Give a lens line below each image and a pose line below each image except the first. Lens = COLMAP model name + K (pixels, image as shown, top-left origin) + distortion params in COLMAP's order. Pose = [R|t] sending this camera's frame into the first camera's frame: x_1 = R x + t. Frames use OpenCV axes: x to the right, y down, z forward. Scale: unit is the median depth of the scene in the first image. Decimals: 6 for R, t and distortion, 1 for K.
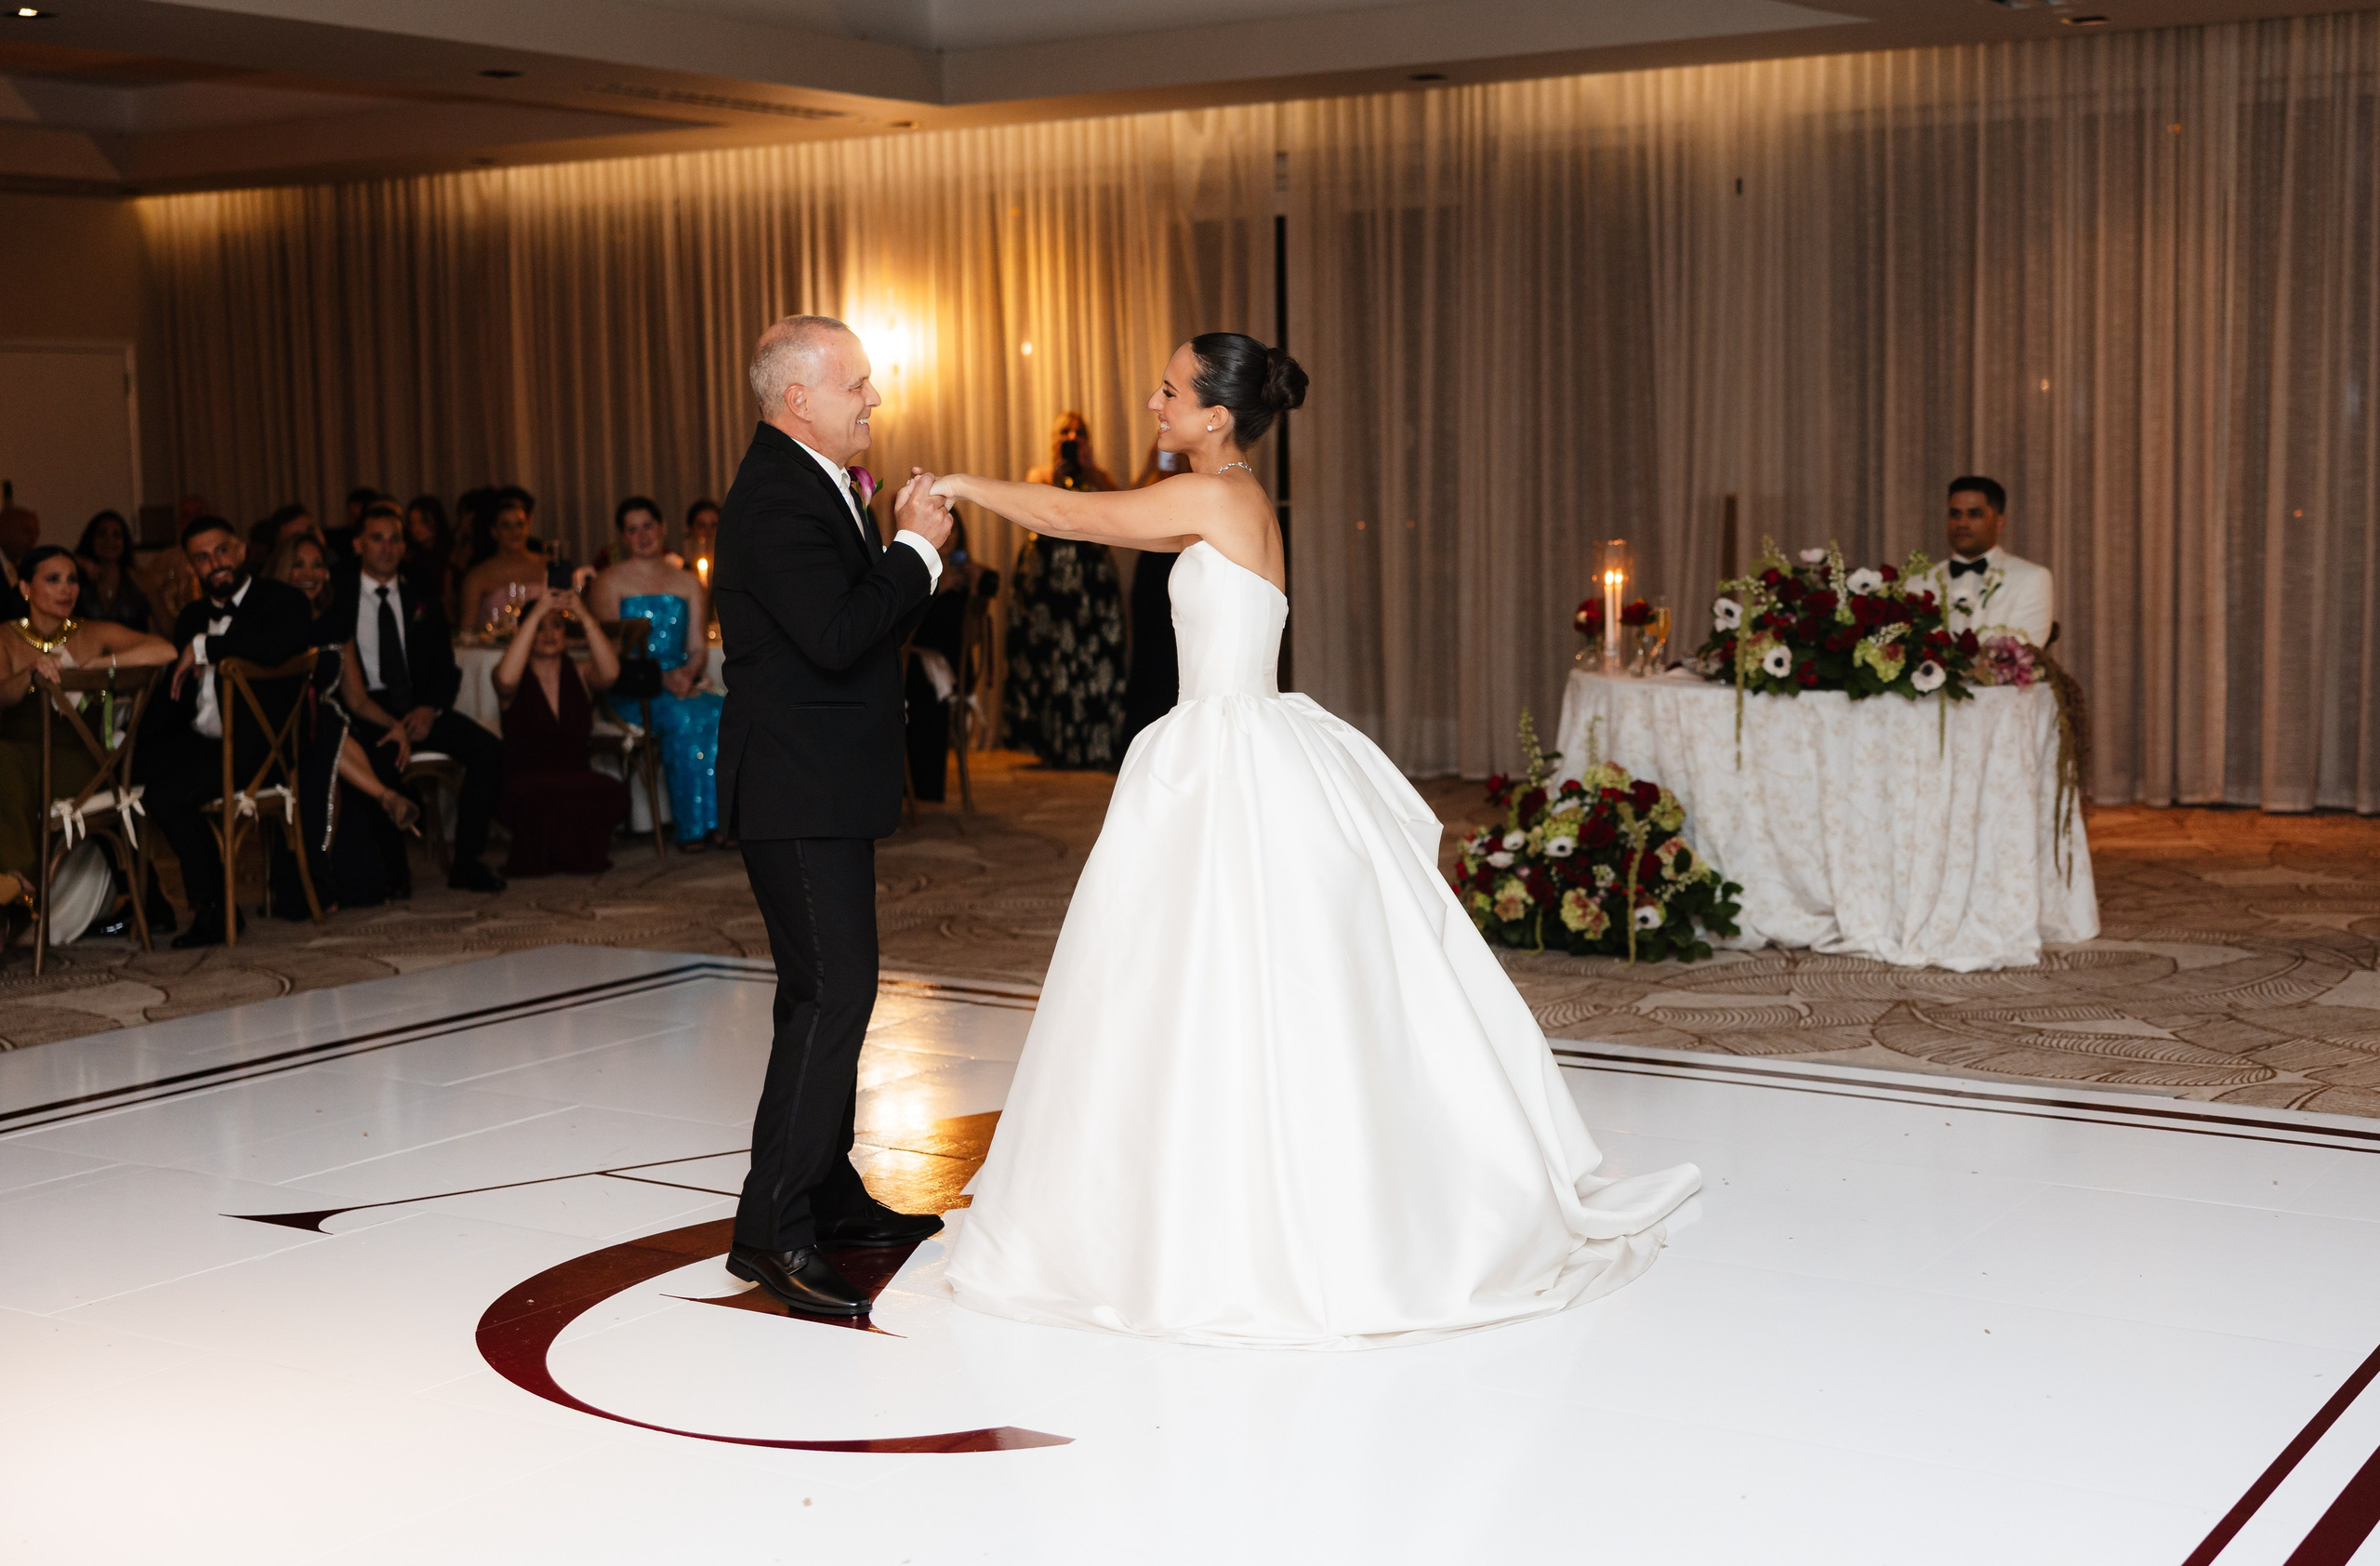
lens RADIAL K [[3131.2, 0, 1264.3], [0, 3131.2, 828.1], [0, 0, 1]] dist [-0.000374, 0.000000]
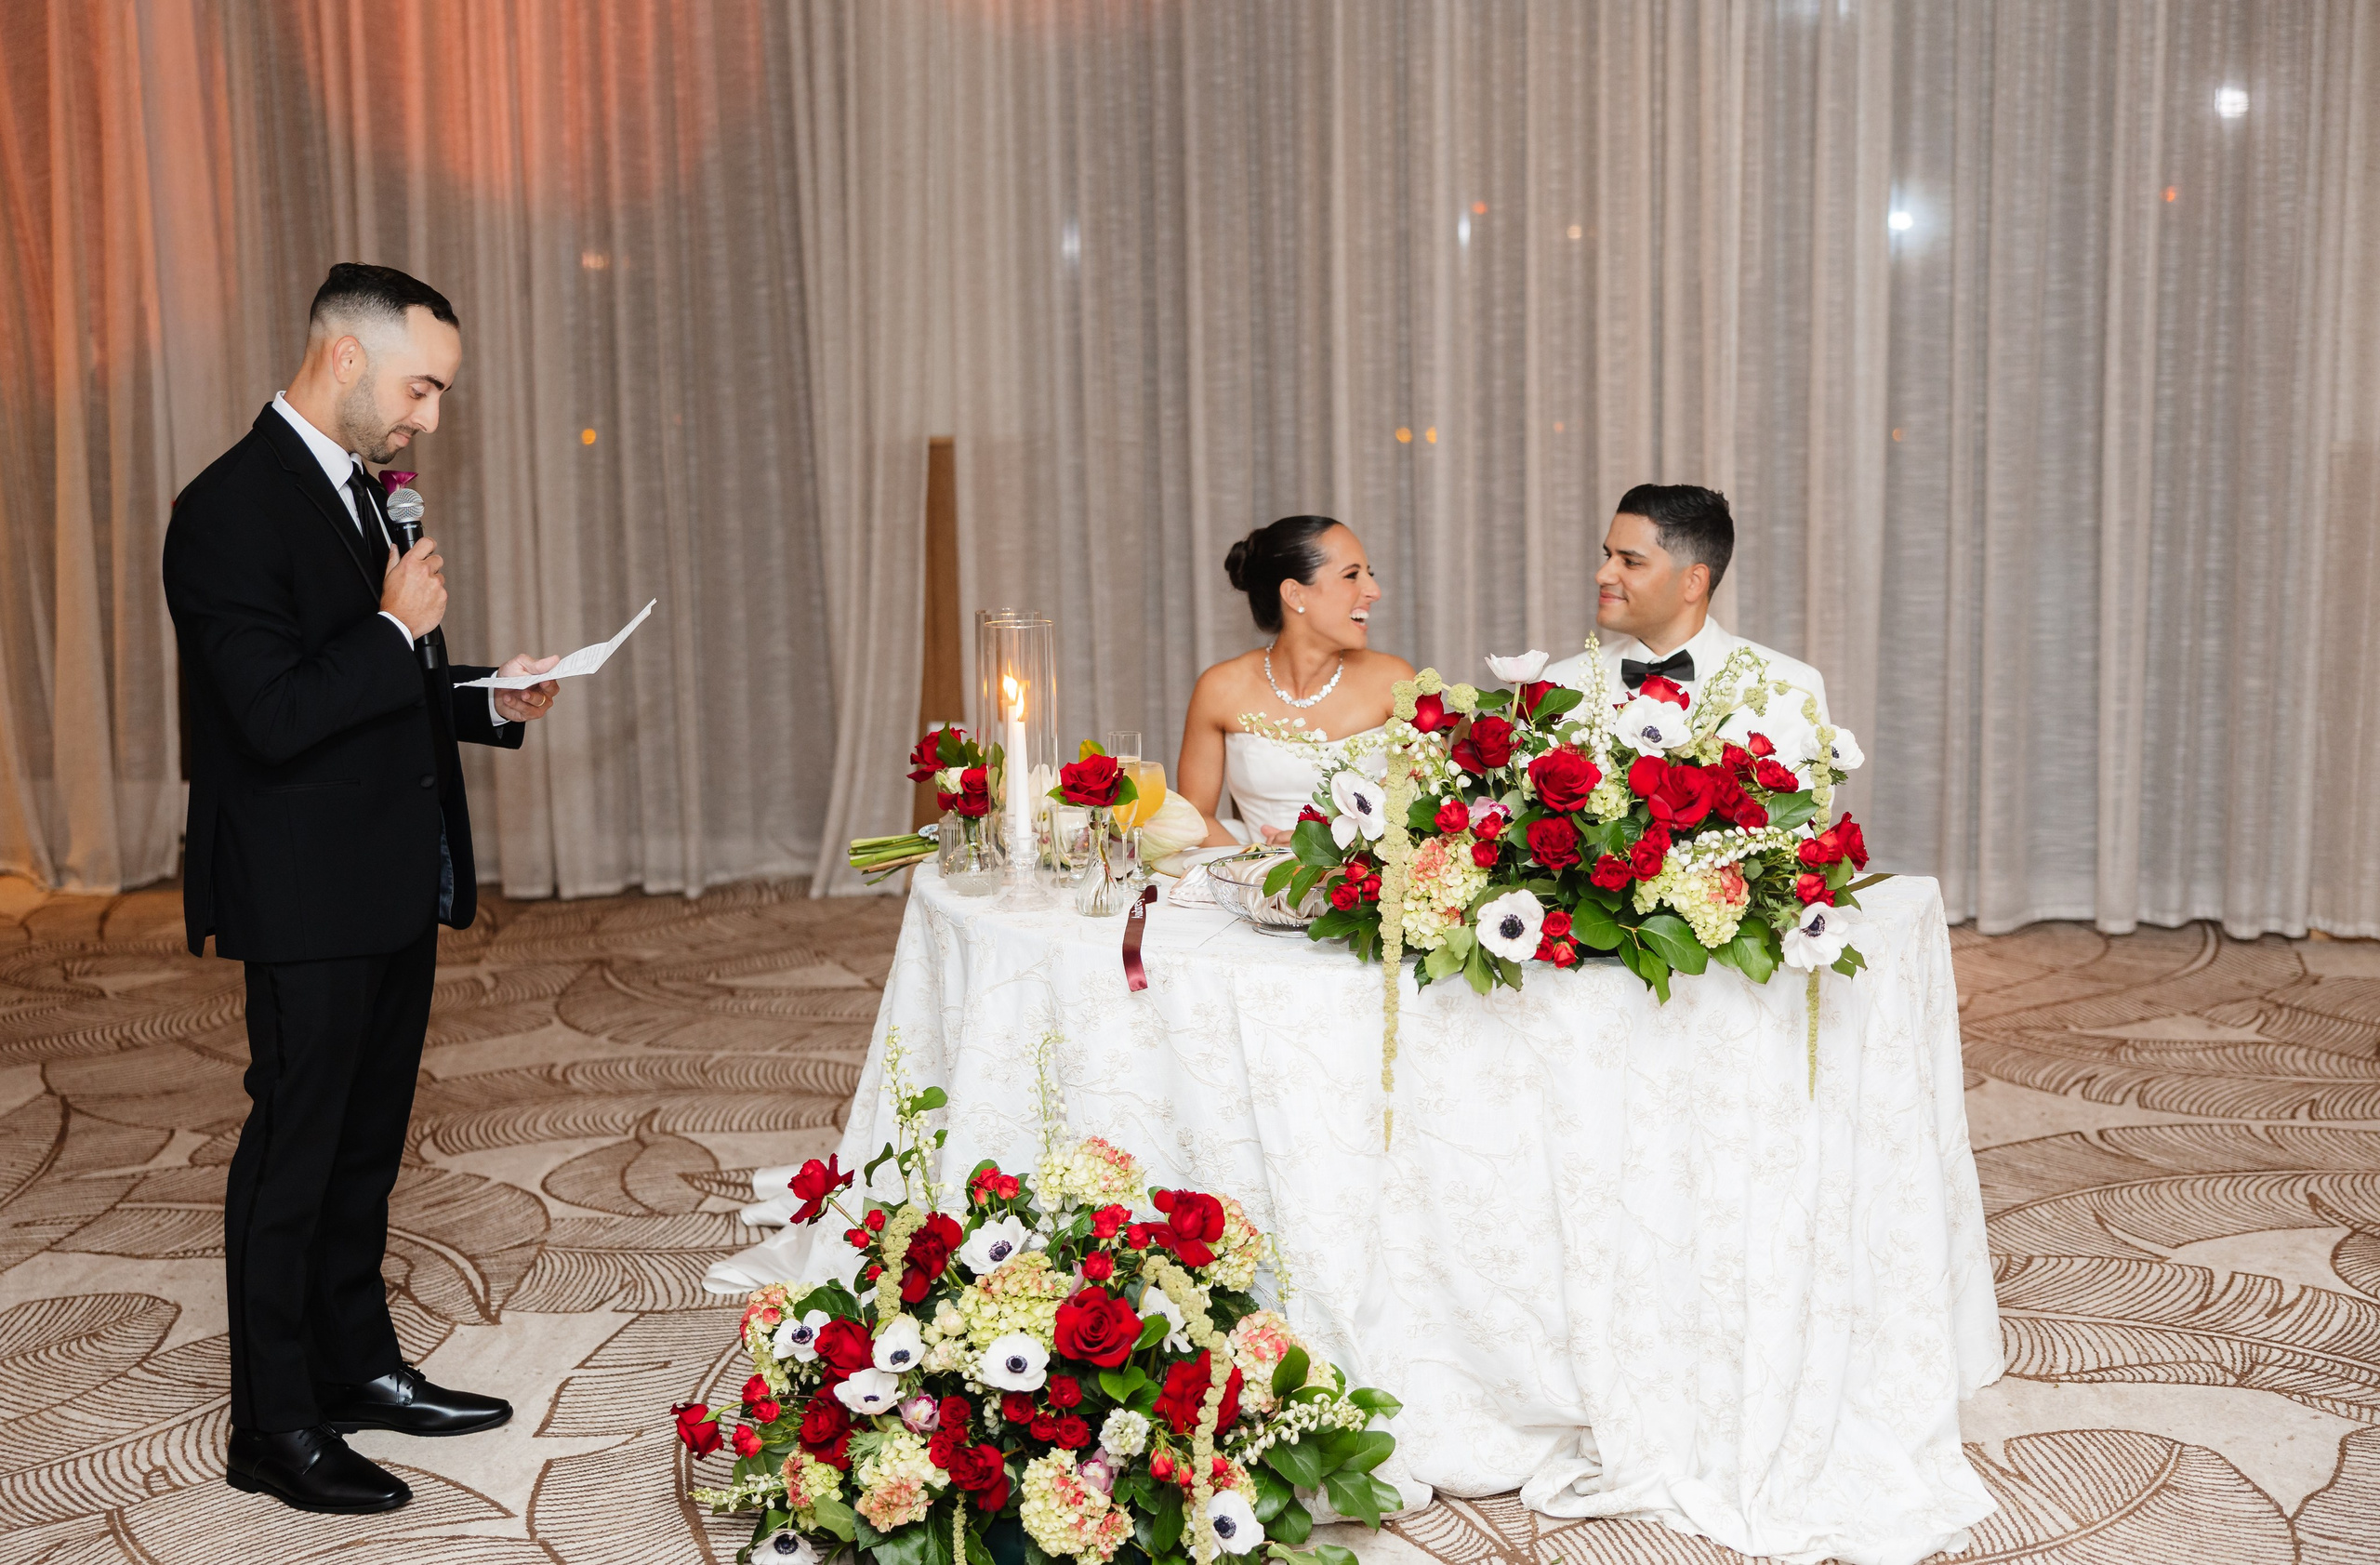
lens RADIAL K [[3131.1, 0, 1132.4], [0, 3131.1, 716.5], [0, 0, 1]] dist [-0.000374, 0.000000]
pose [[0.946843, -0.046827, 0.318270, -0.016128], [0.042855, 0.998891, 0.019474, -0.063028], [-0.318829, -0.004799, 0.947800, 0.406132]]
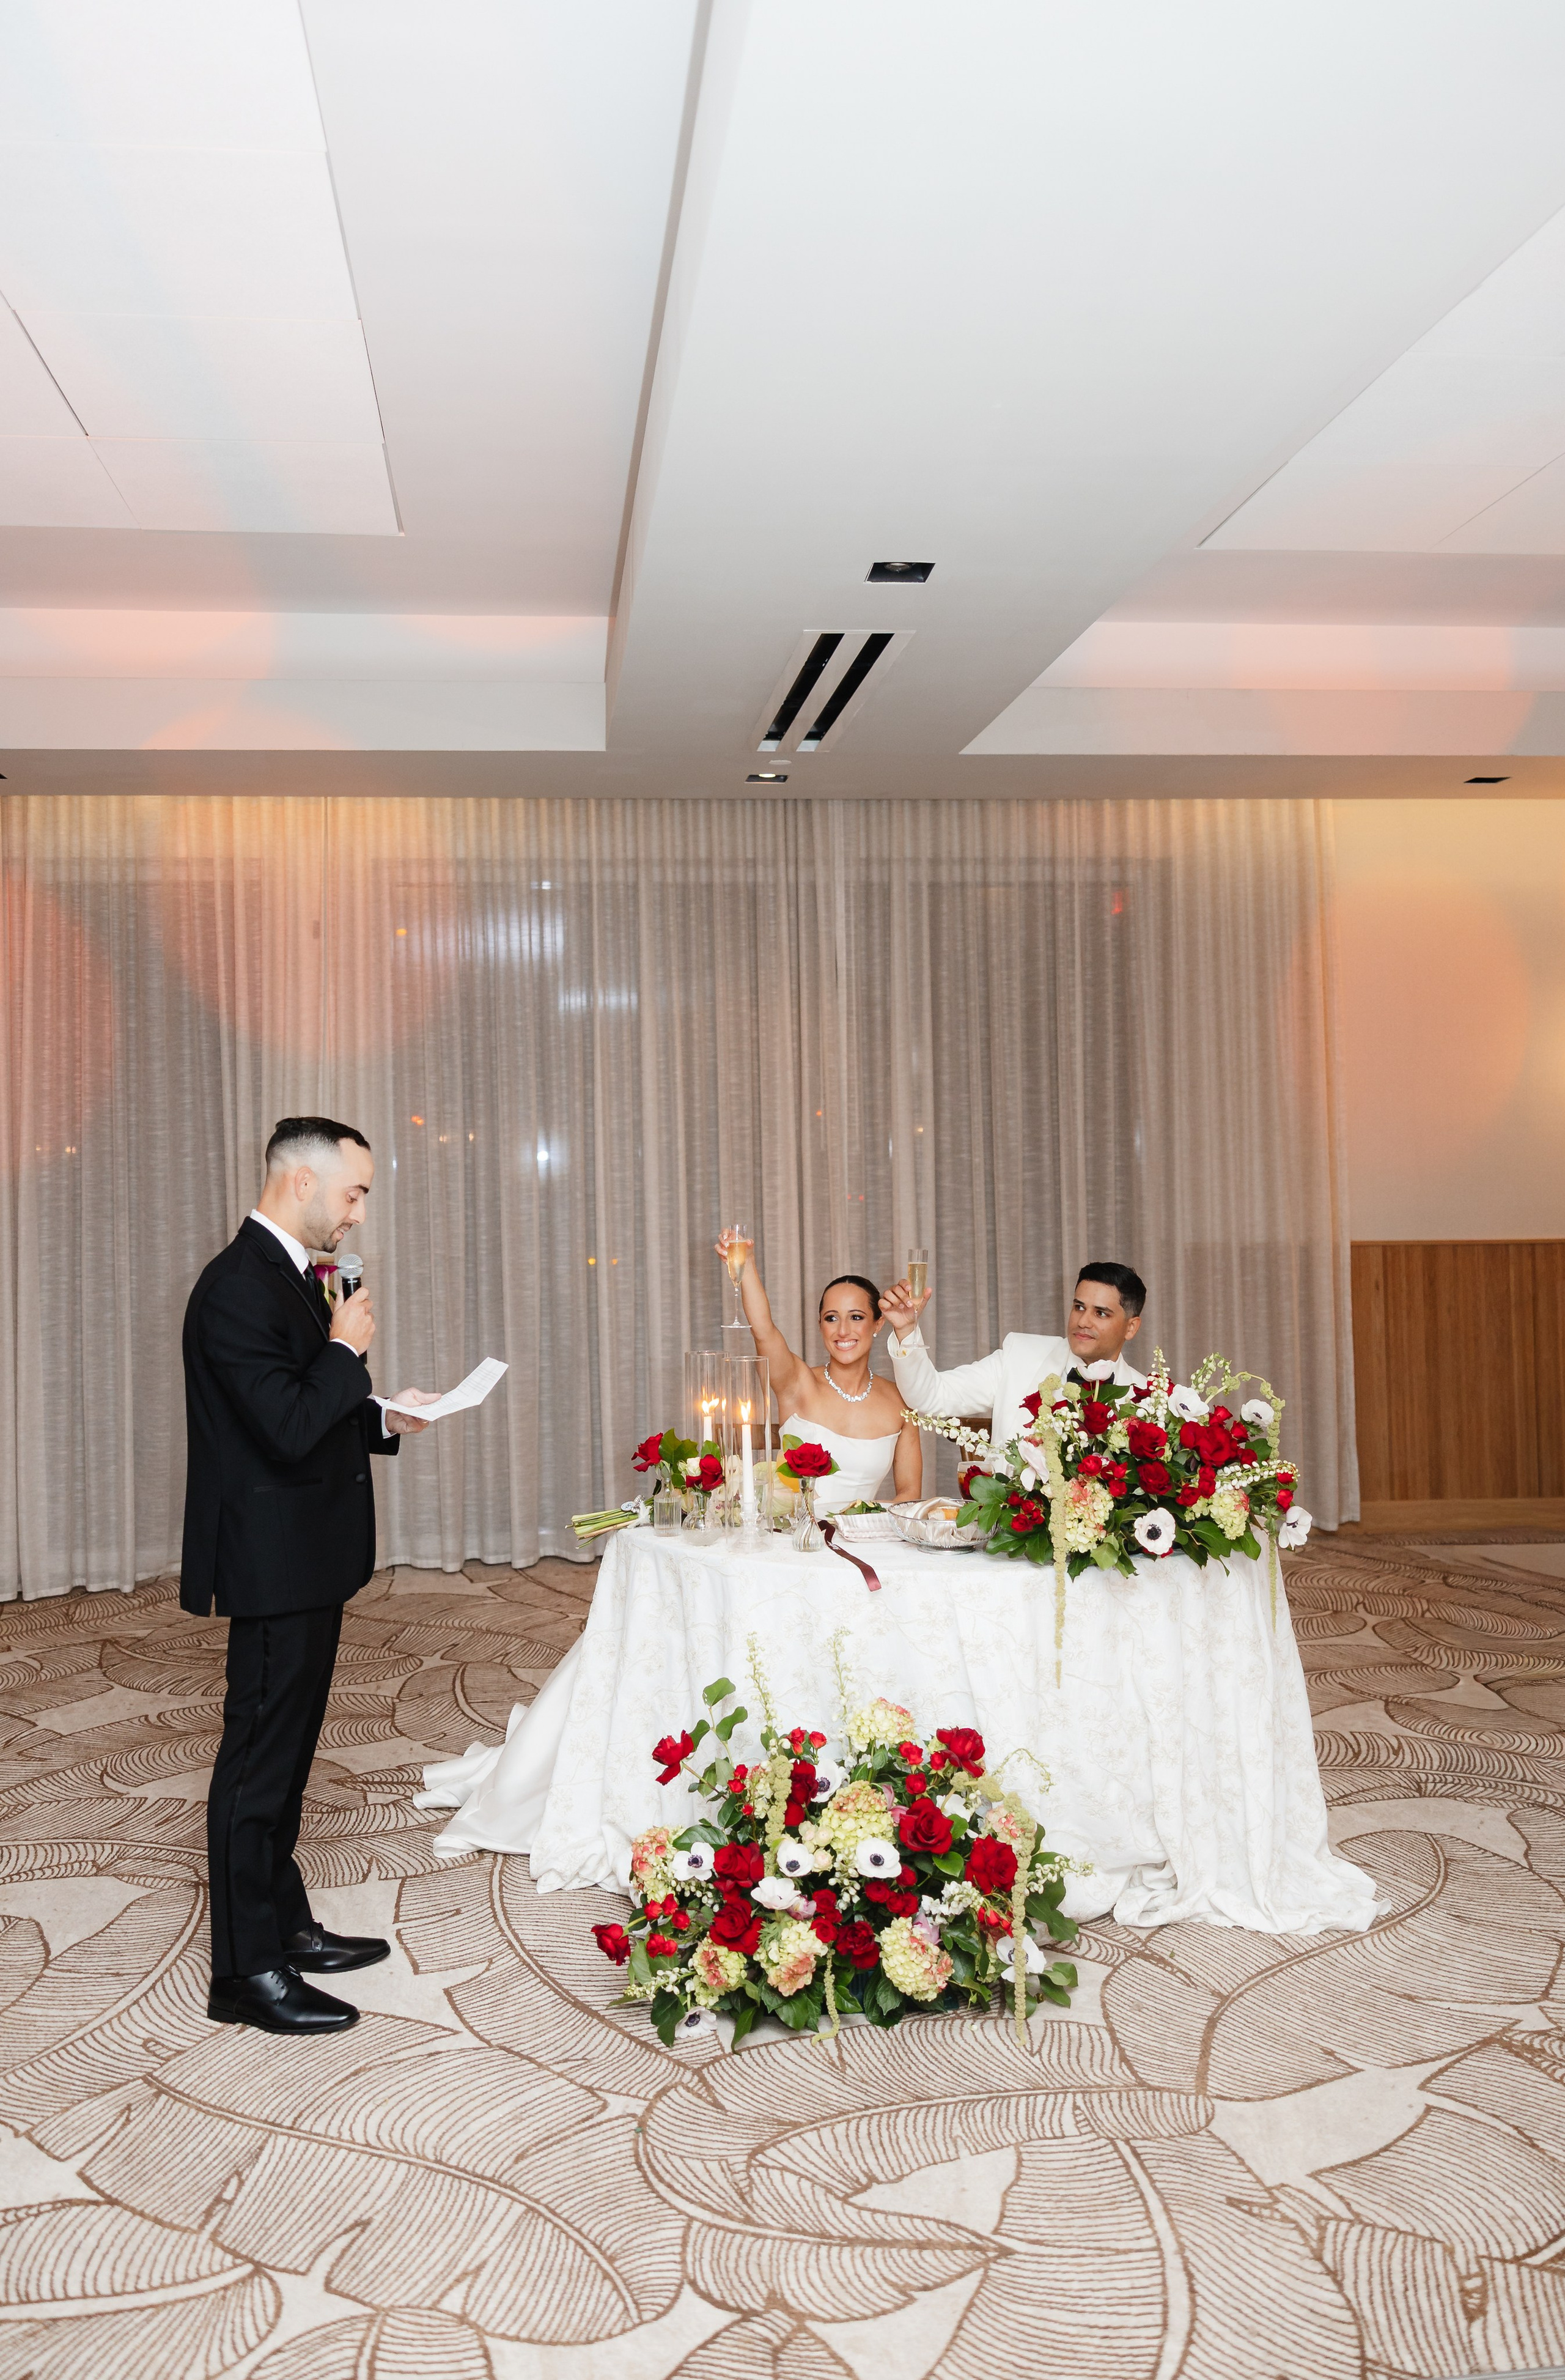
lens RADIAL K [[1999.8, 0, 778.7], [0, 1999.8, 1115.8], [0, 0, 1]] dist [0.009622, -0.001472]
pose [[0.773297, 0.012697, 0.633917, -0.123990], [0.084833, 0.988738, -0.123290, -0.065353], [-0.628343, 0.149117, 0.763511, 0.472501]]
